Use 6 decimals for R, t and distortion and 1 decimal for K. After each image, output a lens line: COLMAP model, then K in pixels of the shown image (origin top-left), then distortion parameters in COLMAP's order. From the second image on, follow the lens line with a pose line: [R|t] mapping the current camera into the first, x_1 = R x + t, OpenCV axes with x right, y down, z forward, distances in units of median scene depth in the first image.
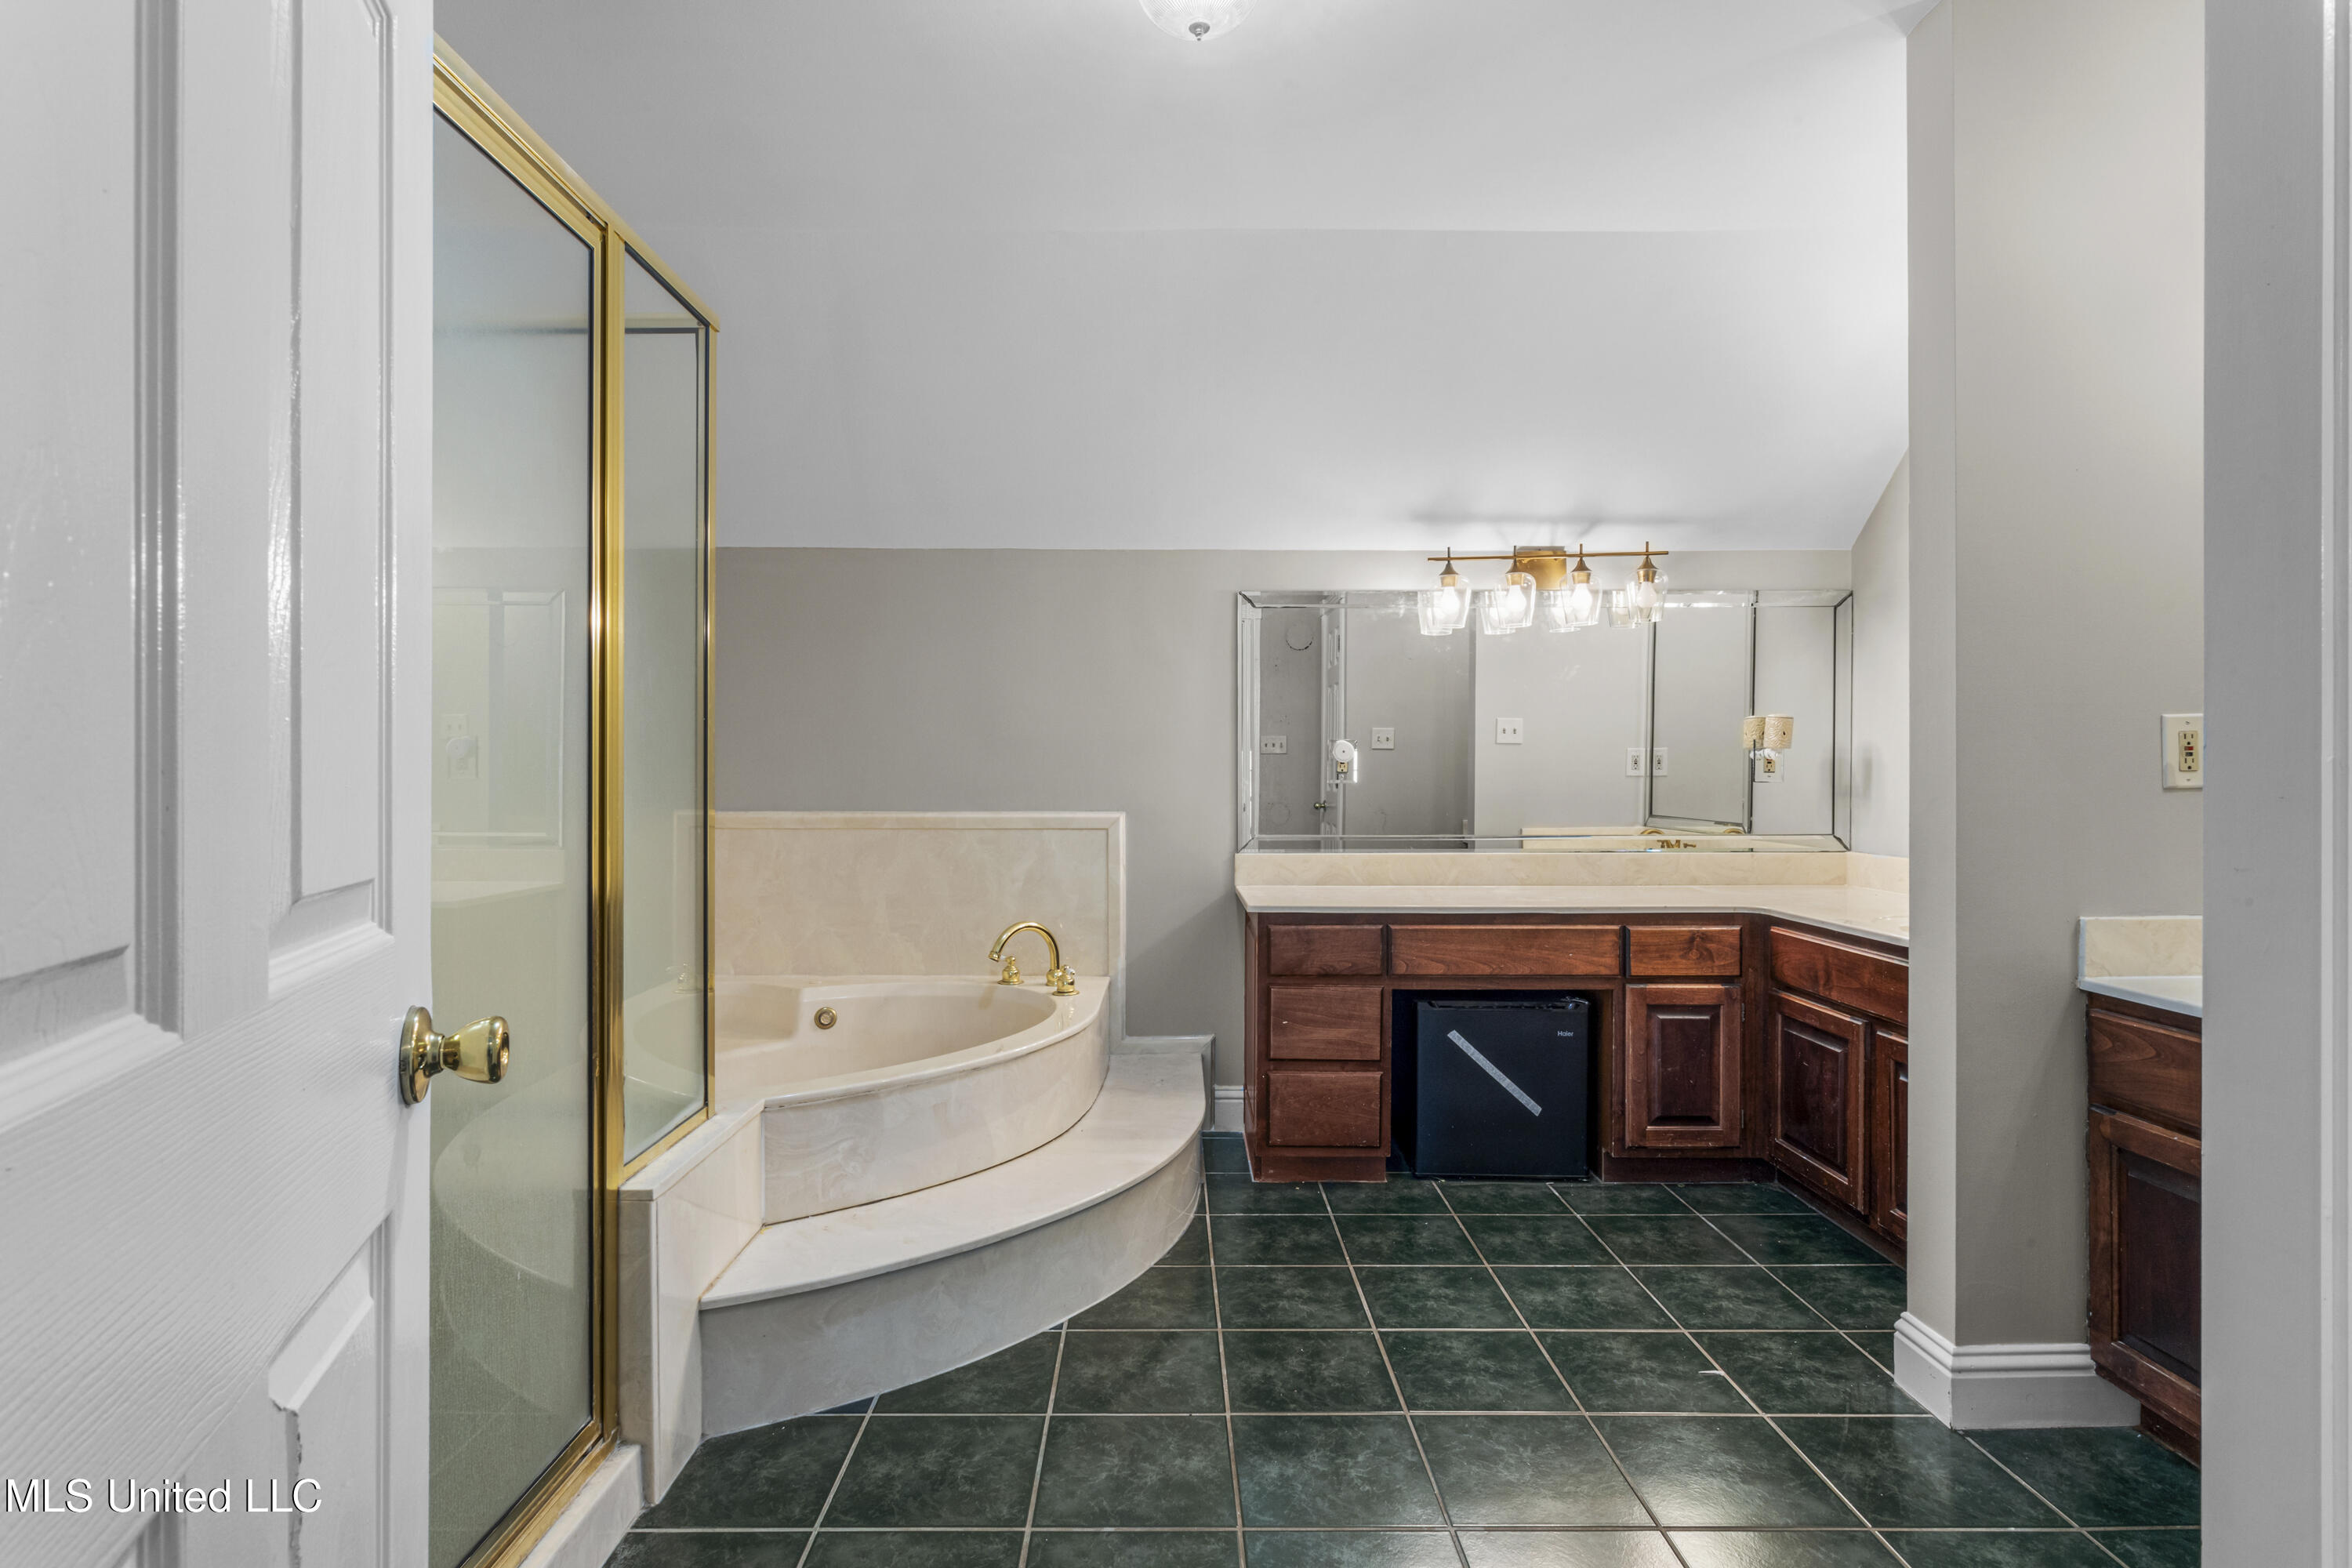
lens RADIAL K [[1244.6, 0, 1177.7], [0, 1244.6, 783.2], [0, 0, 1]] dist [0.001240, 0.000318]
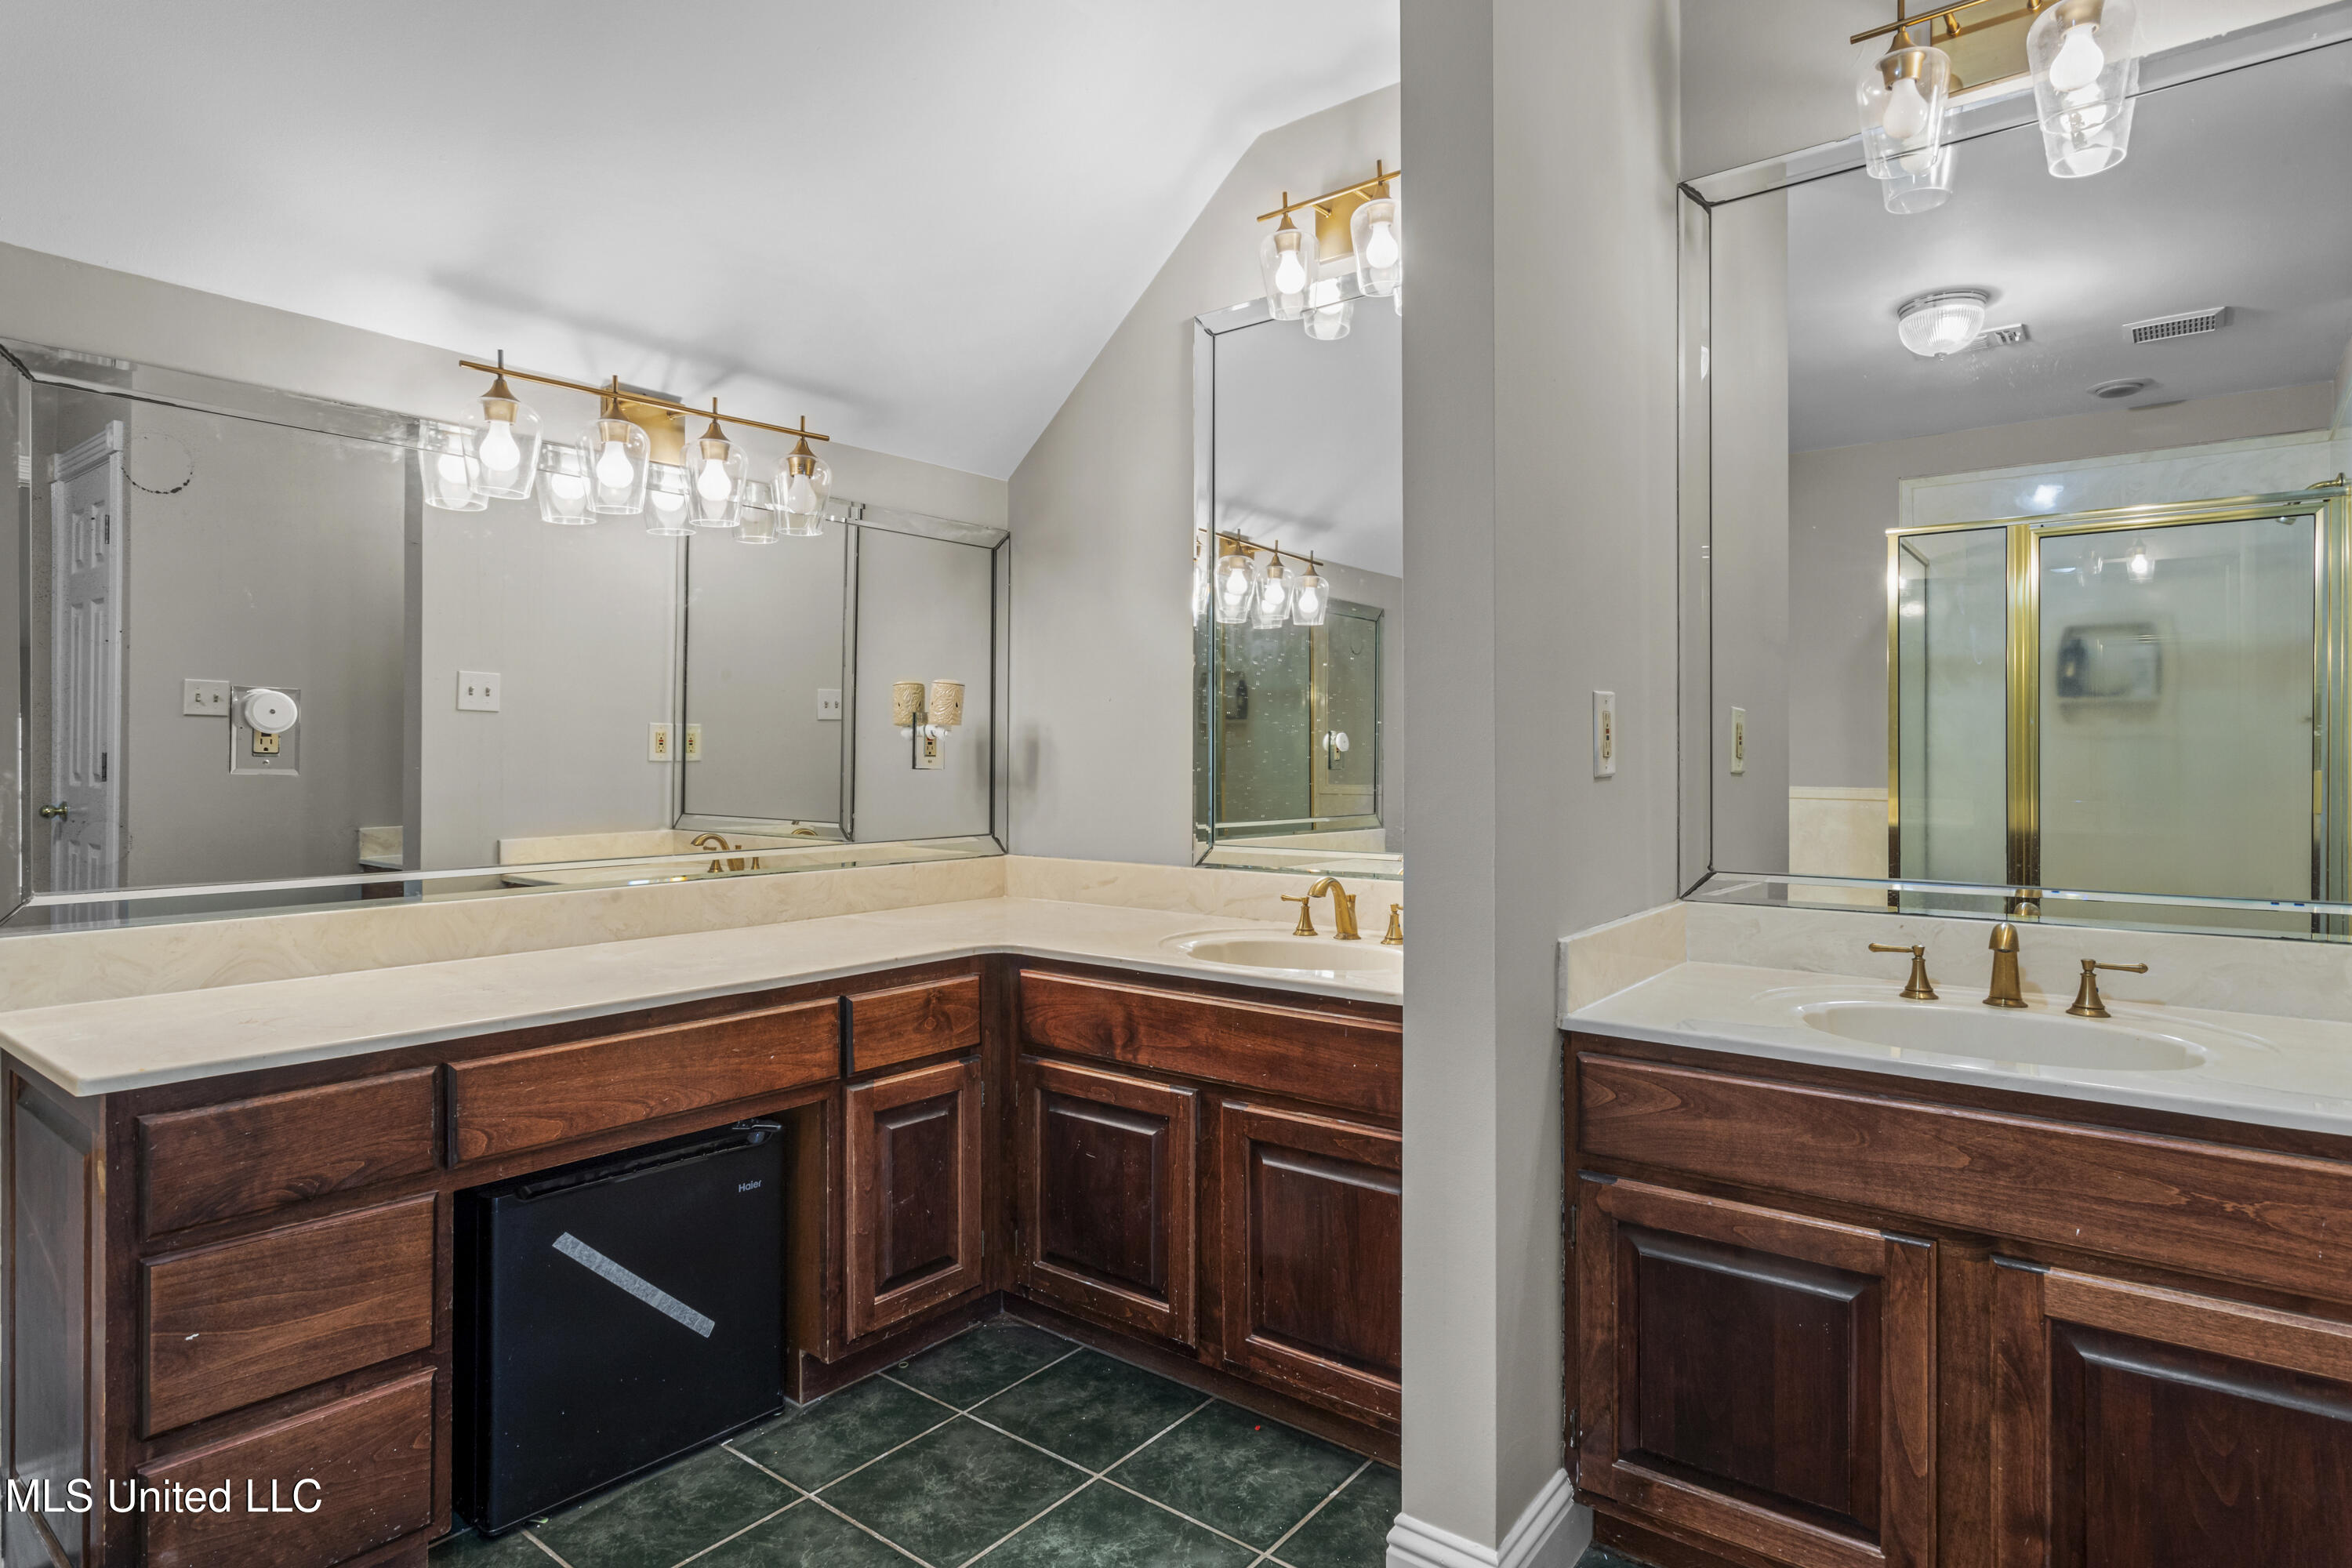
lens RADIAL K [[1270.8, 0, 1174.3], [0, 1270.8, 767.9], [0, 0, 1]] dist [-0.002926, 0.002327]
pose [[0.622252, -0.004309, 0.782805, -0.044637], [0.004062, 0.999989, 0.002275, -0.003316], [-0.782806, 0.001764, 0.622263, 0.462275]]
